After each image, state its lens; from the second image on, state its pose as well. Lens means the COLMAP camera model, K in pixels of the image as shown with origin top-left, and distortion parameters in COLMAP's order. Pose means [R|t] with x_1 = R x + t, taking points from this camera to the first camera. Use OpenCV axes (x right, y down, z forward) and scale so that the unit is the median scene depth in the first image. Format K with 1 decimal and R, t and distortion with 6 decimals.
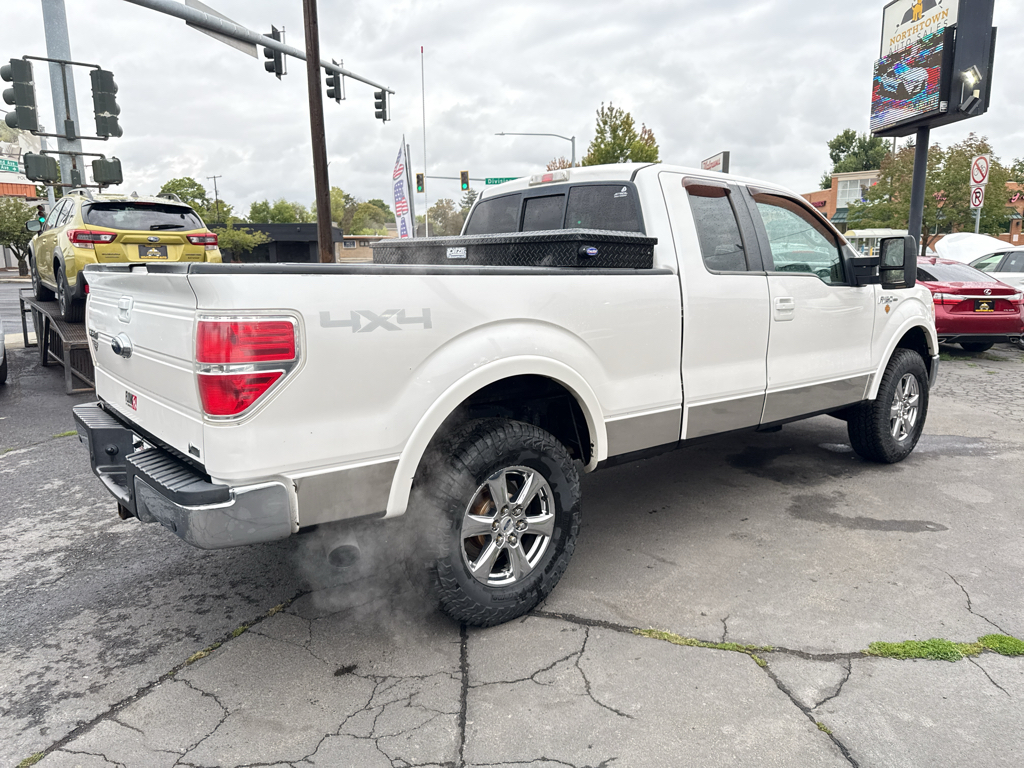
lens RADIAL K [[726.6, 0, 510.9], [0, 726.6, 379.7], [0, 0, 1]] dist [0.034237, -0.039404]
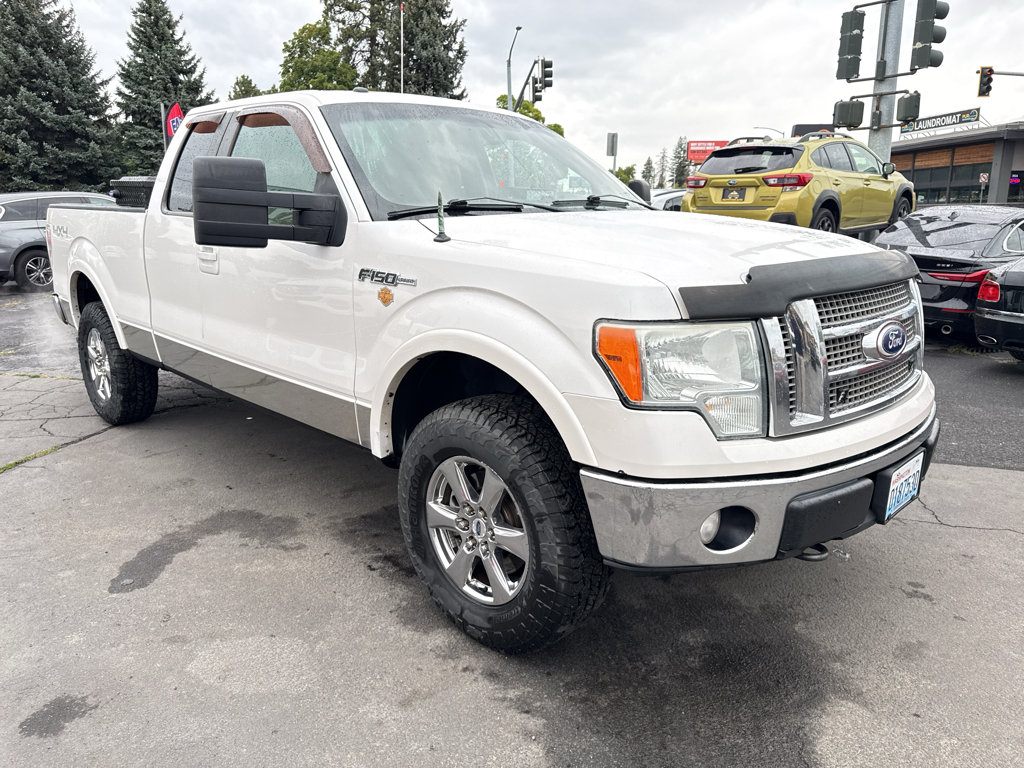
lens RADIAL K [[727.0, 0, 507.6], [0, 727.0, 387.4], [0, 0, 1]] dist [0.024603, -0.024339]
pose [[0.093839, 0.241990, -0.965730, 1.173041], [-0.159878, 0.961084, 0.225291, -0.186607], [0.982666, 0.133258, 0.128876, 1.171051]]
